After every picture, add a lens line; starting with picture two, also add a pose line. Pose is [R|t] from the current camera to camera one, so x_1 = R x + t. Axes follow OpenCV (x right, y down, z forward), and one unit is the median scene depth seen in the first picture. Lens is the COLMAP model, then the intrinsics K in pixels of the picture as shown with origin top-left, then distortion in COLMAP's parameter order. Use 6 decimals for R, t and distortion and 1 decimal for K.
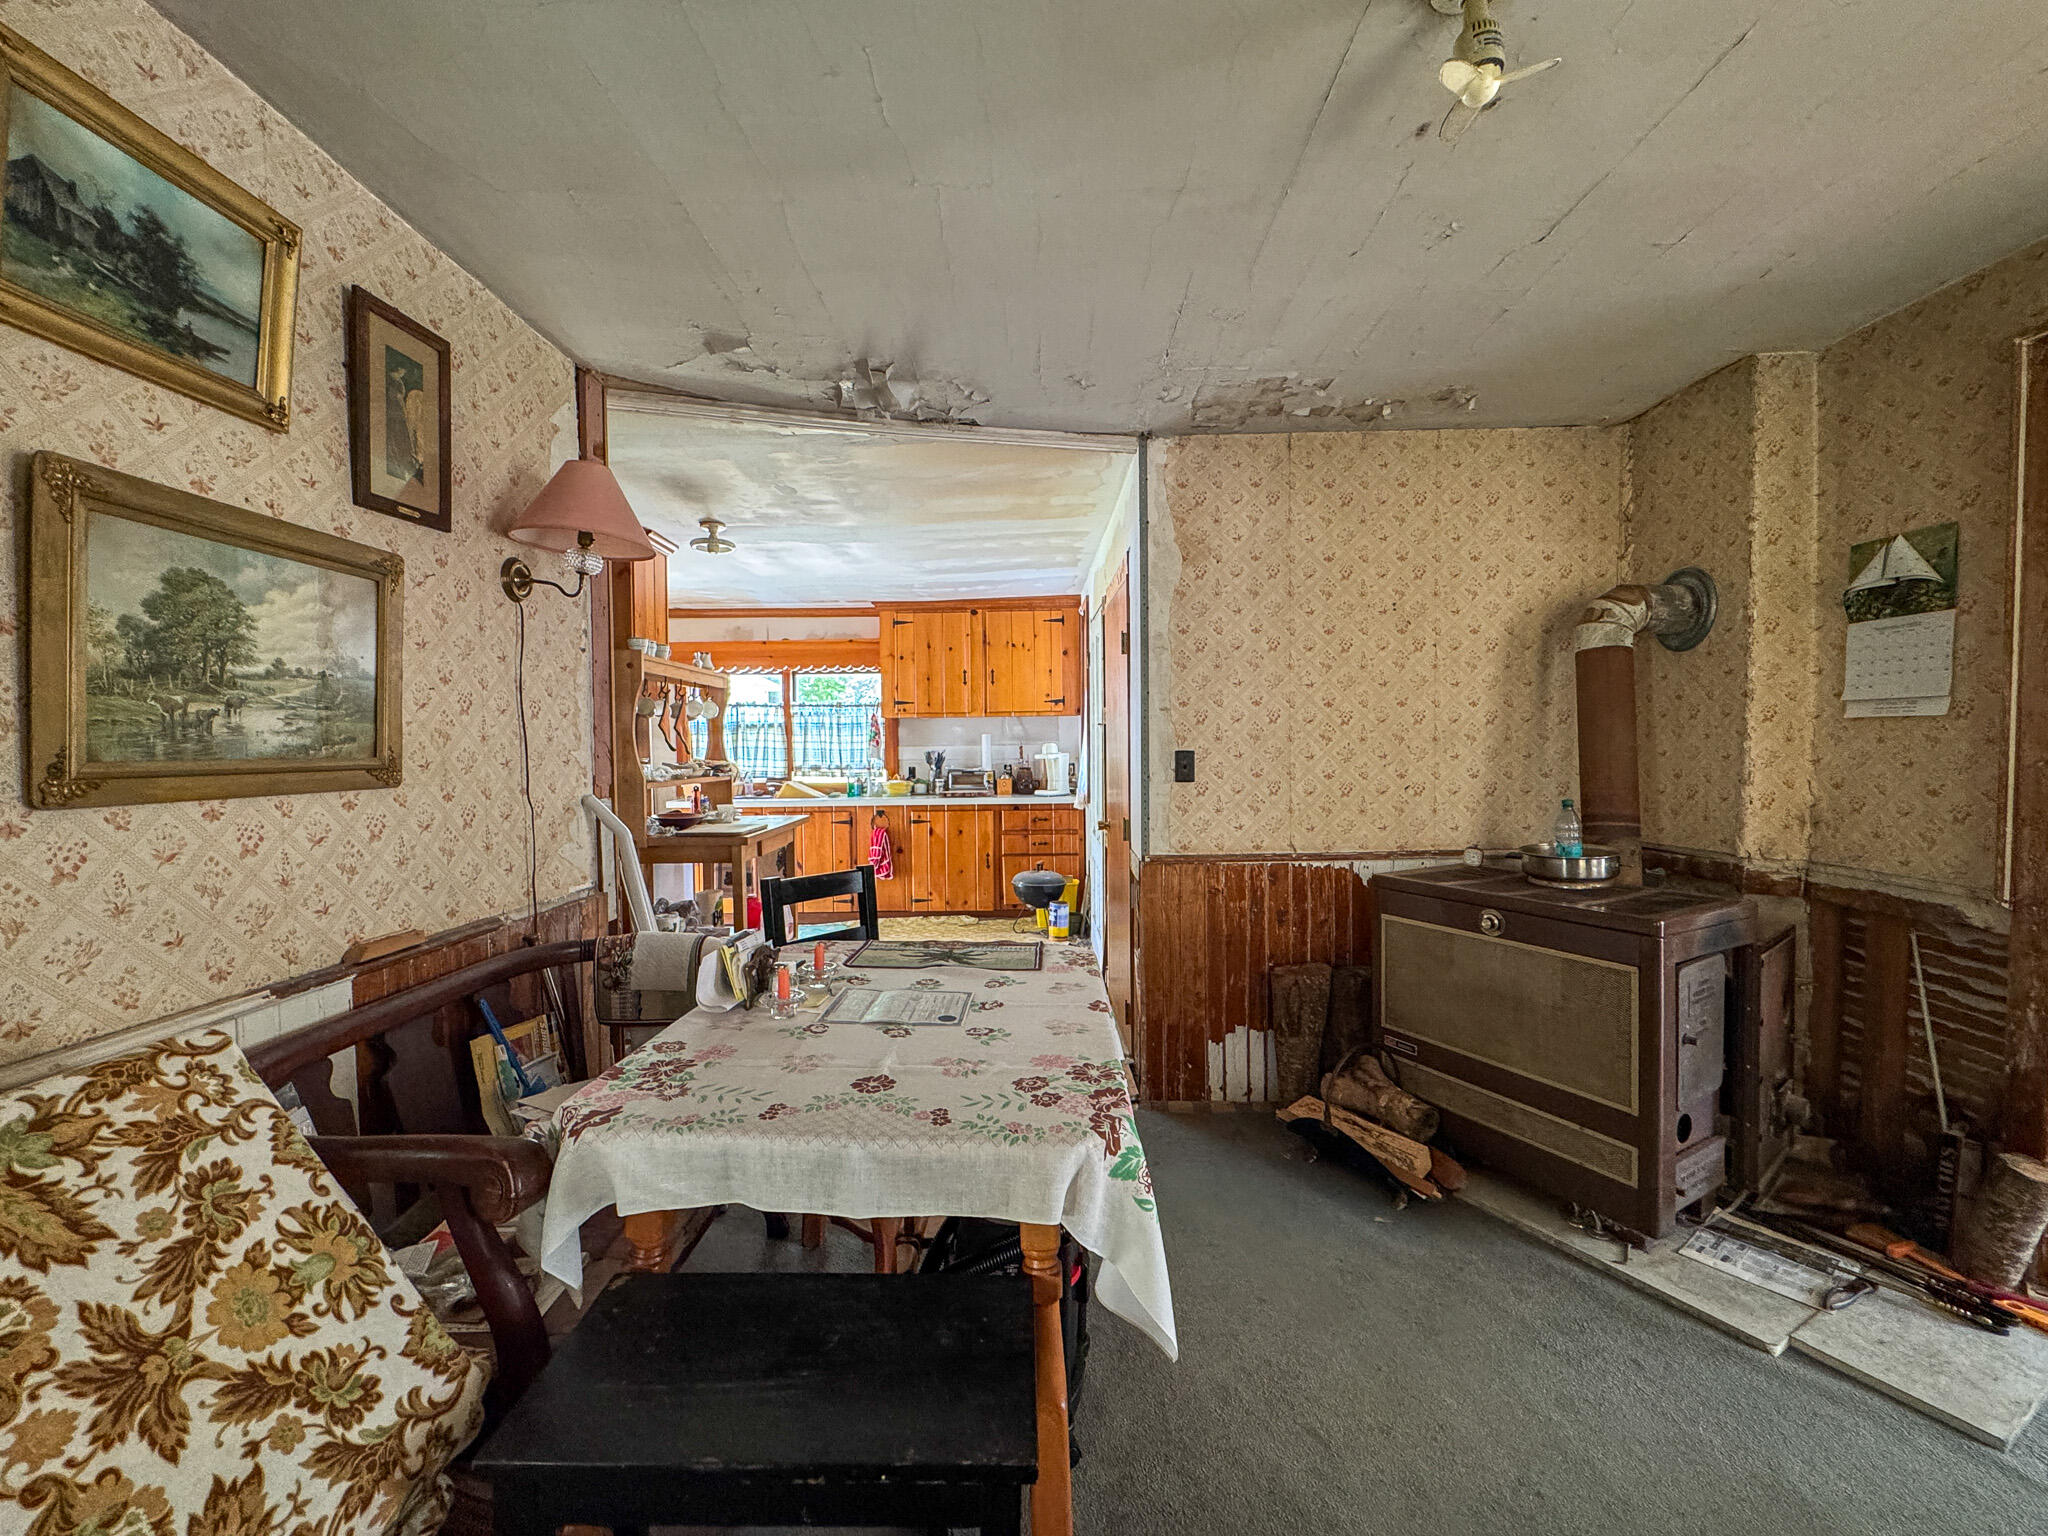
lens RADIAL K [[823.5, 0, 1026.9], [0, 823.5, 765.5], [0, 0, 1]] dist [-0.000024, 0.000049]
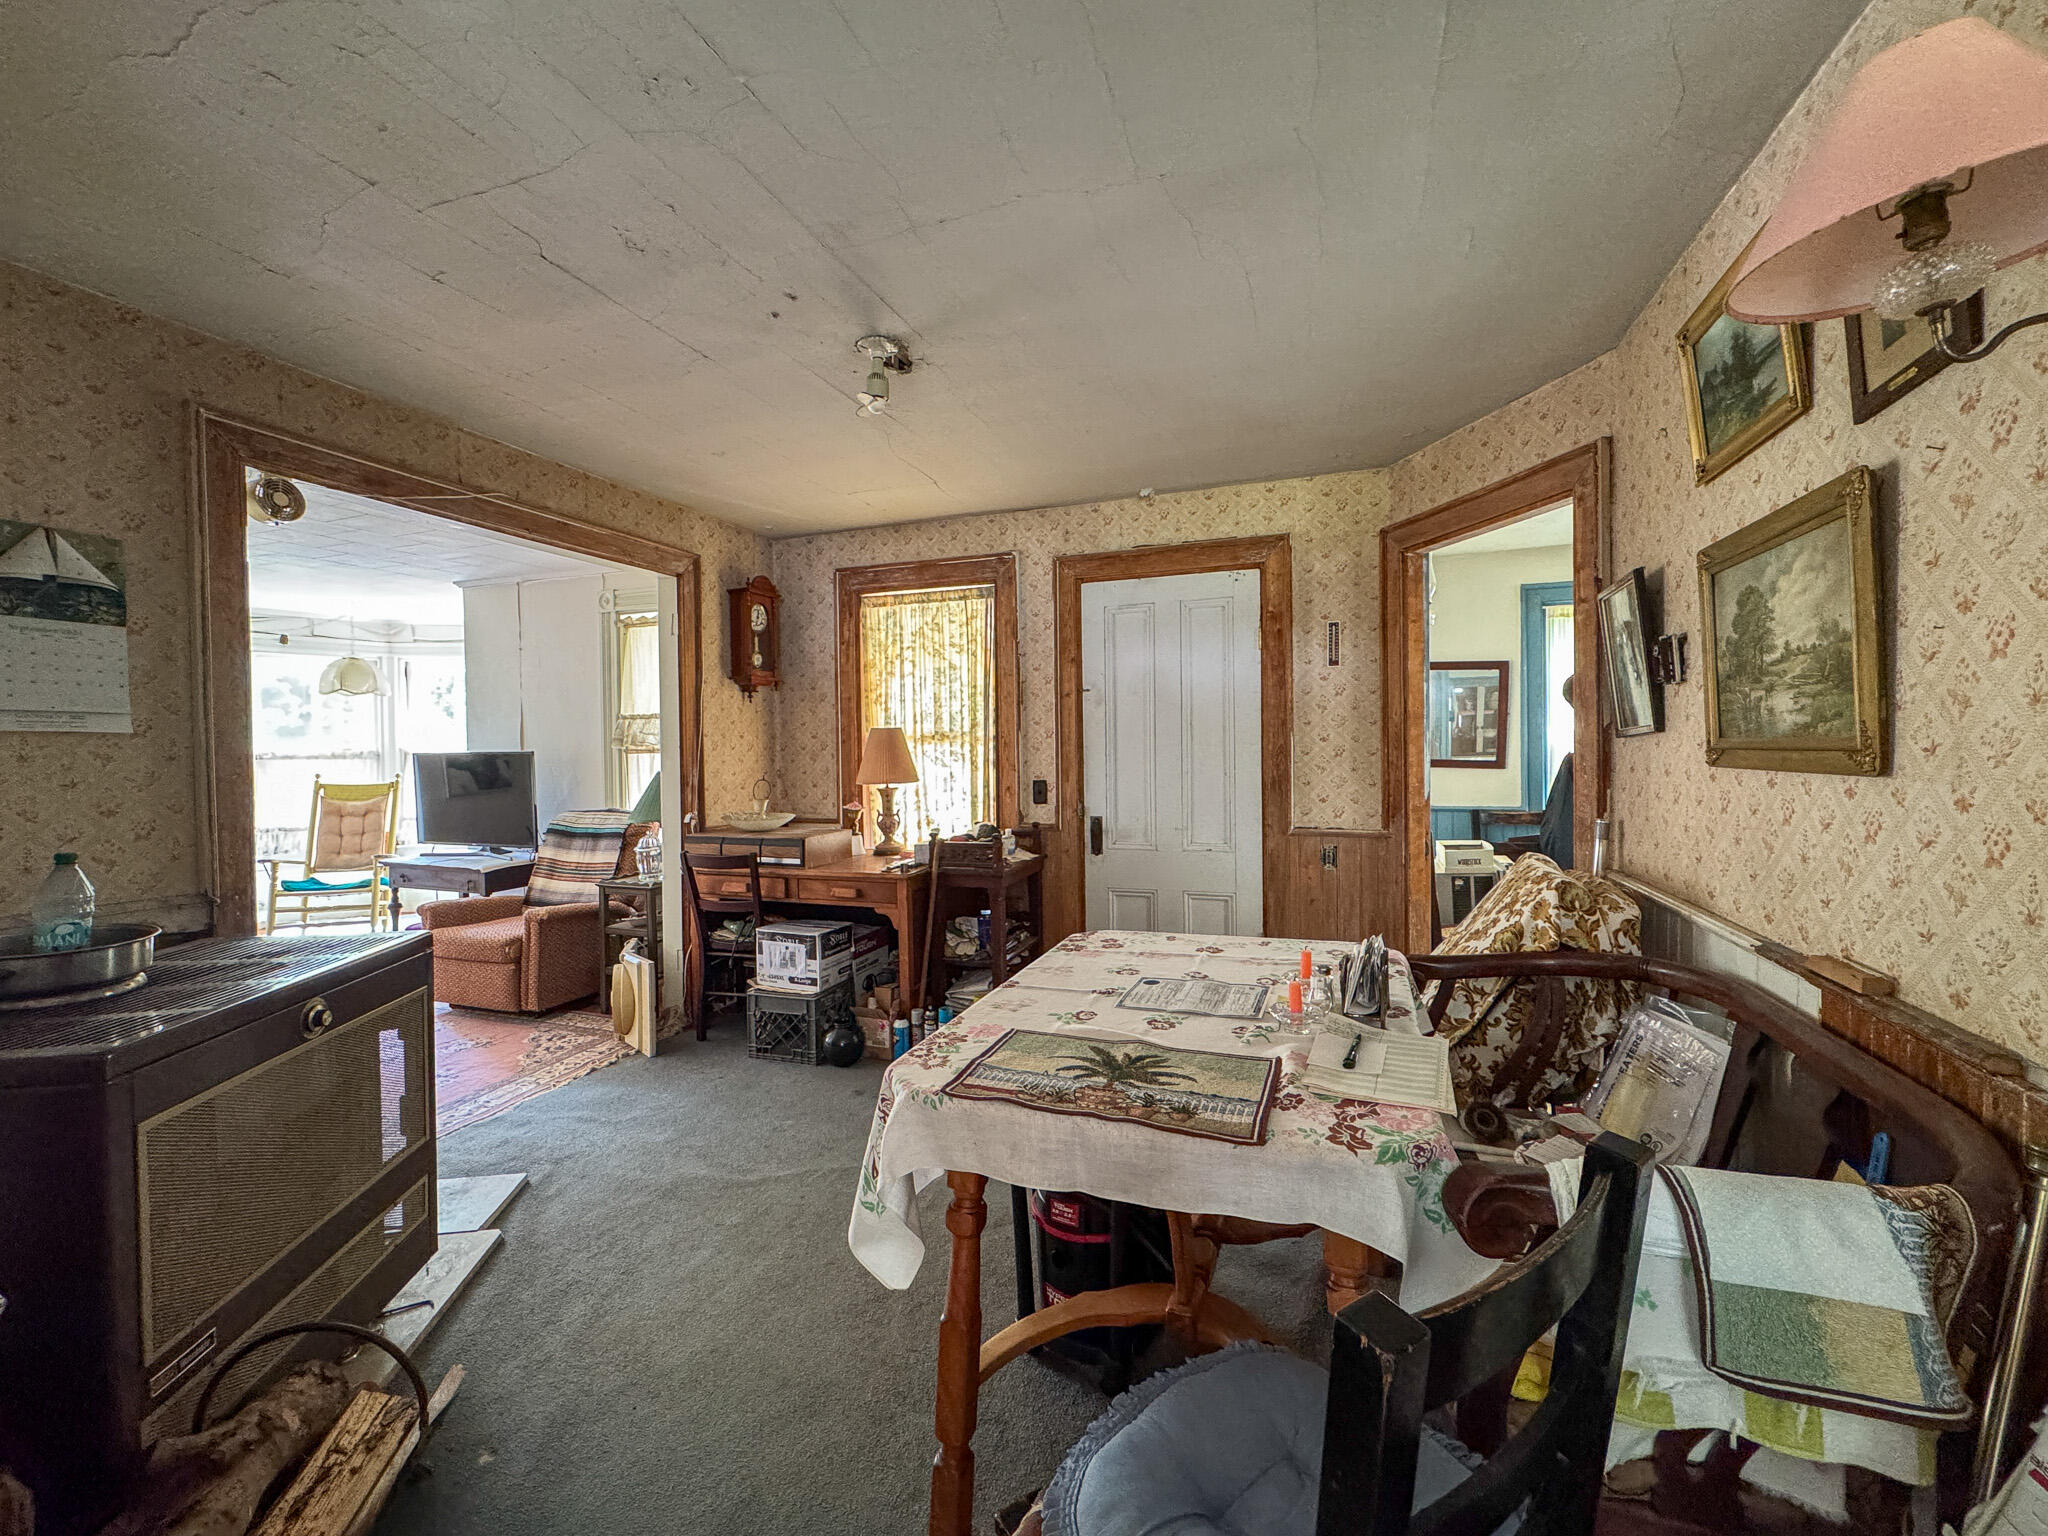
lens RADIAL K [[823.5, 0, 1023.1], [0, 823.5, 757.3], [0, 0, 1]] dist [-0.000024, 0.000049]
pose [[-0.943458, 0.017792, 0.331013, -0.296226], [0.030472, 0.998986, 0.033156, -0.040485], [-0.330087, 0.041368, -0.943043, 2.021923]]
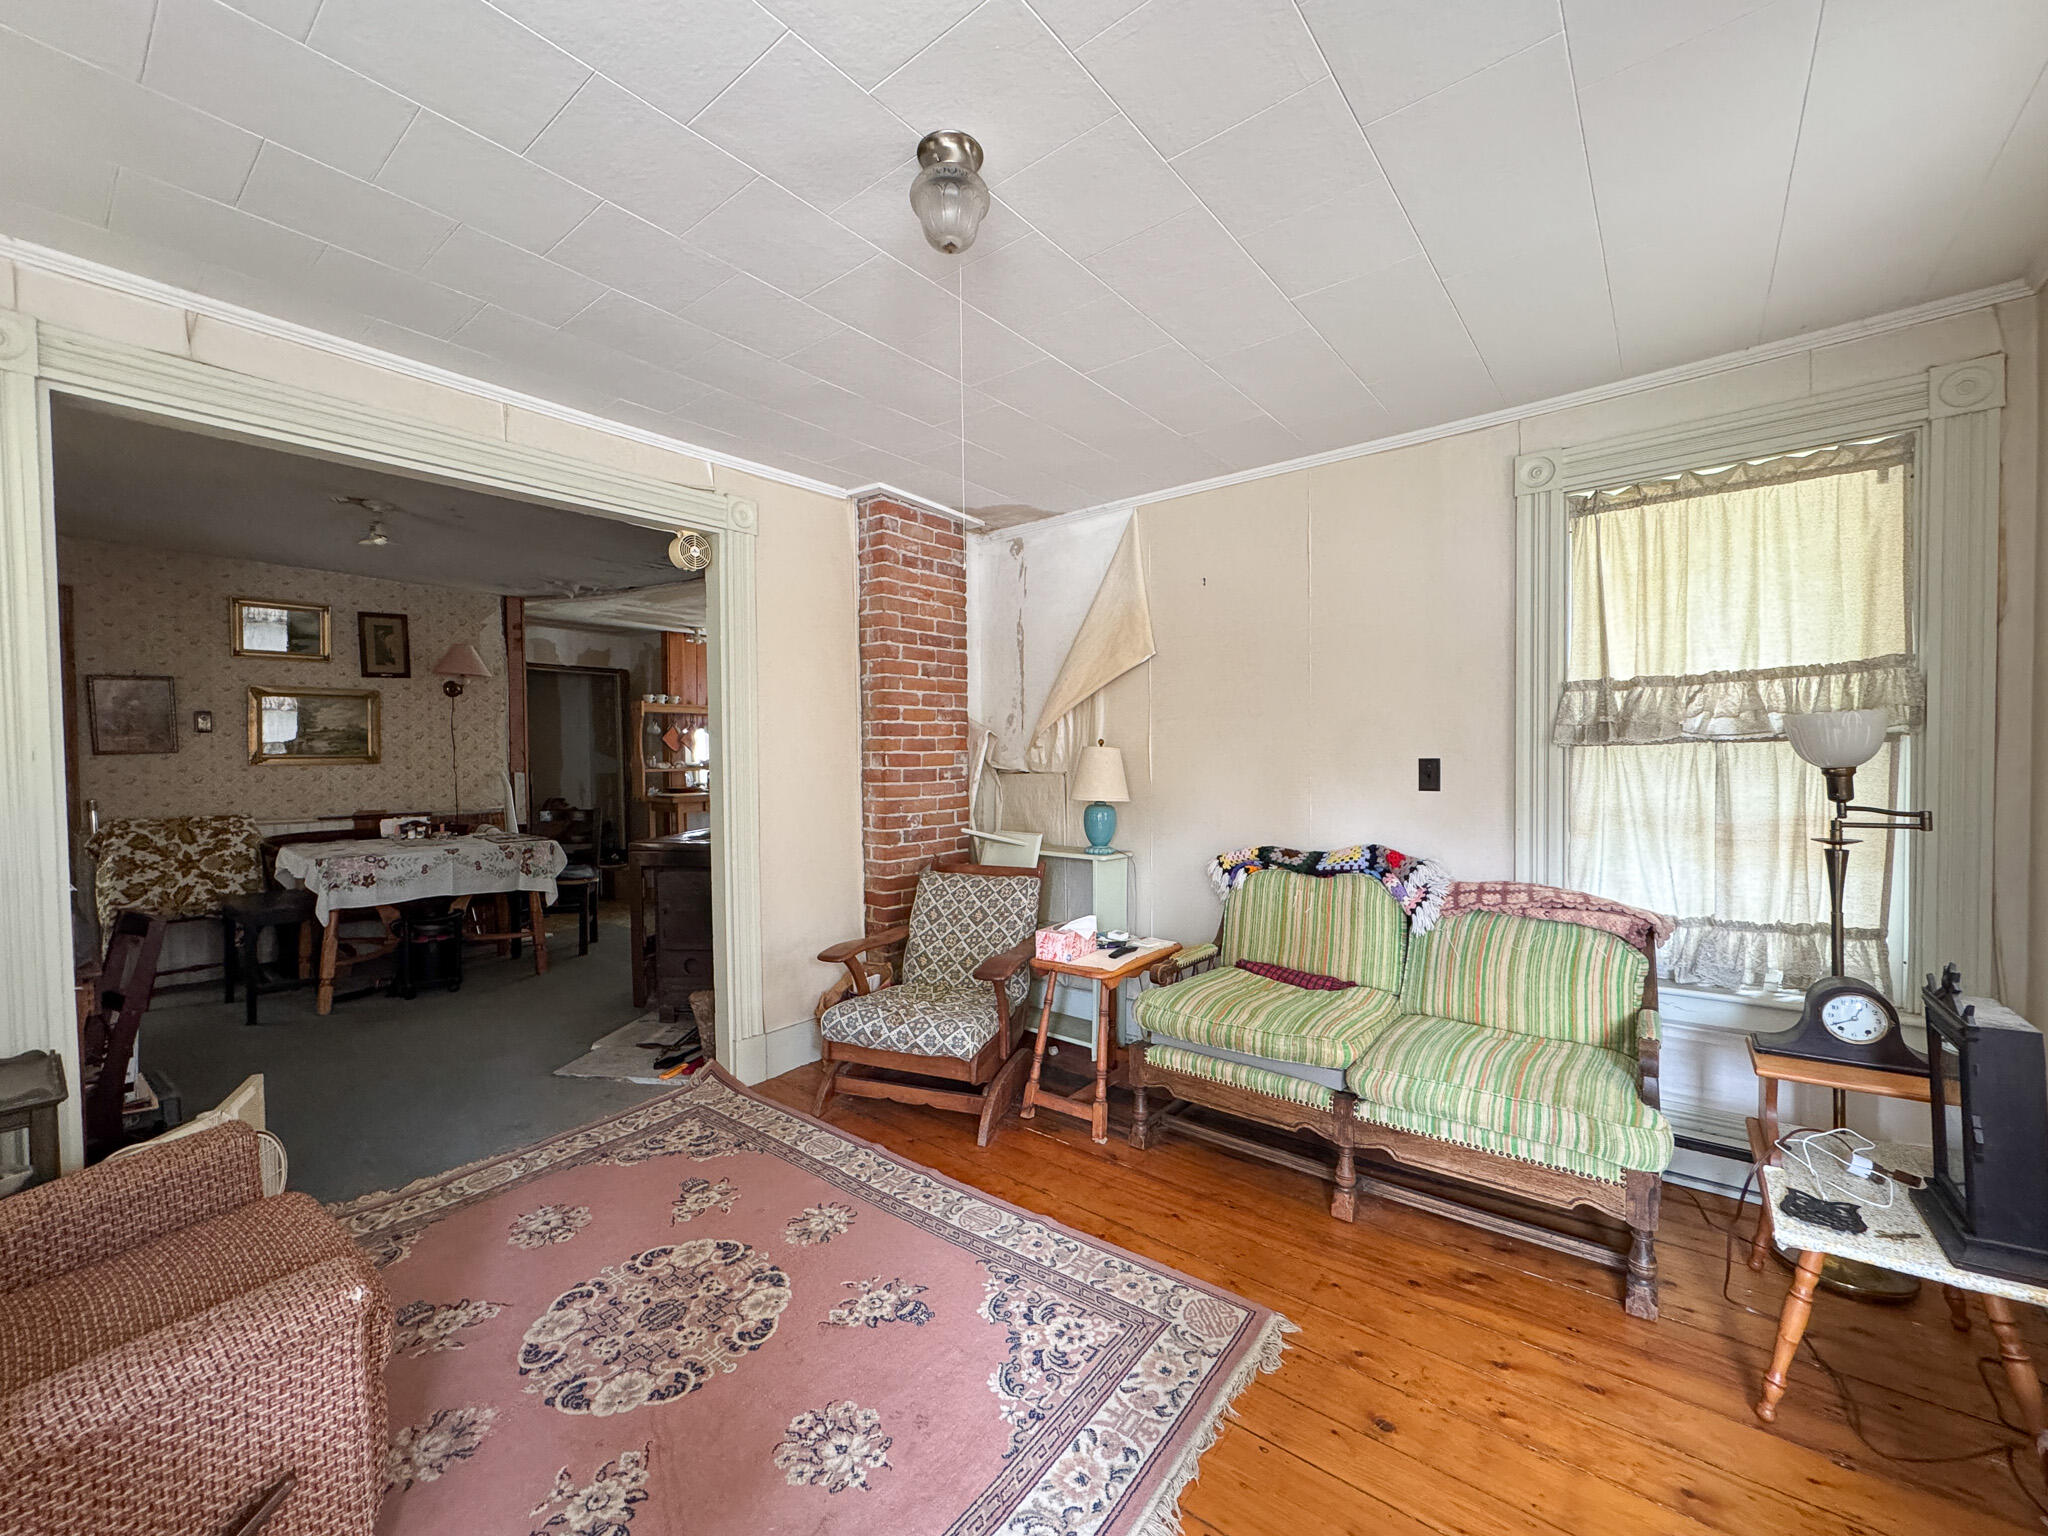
lens RADIAL K [[823.5, 0, 1024.0], [0, 823.5, 765.0], [0, 0, 1]] dist [-0.000024, 0.000049]
pose [[0.795772, 0.019143, -0.605294, 3.189432], [-0.021384, 0.999765, 0.003506, -0.034206], [0.605219, 0.010154, 0.795994, -0.008422]]
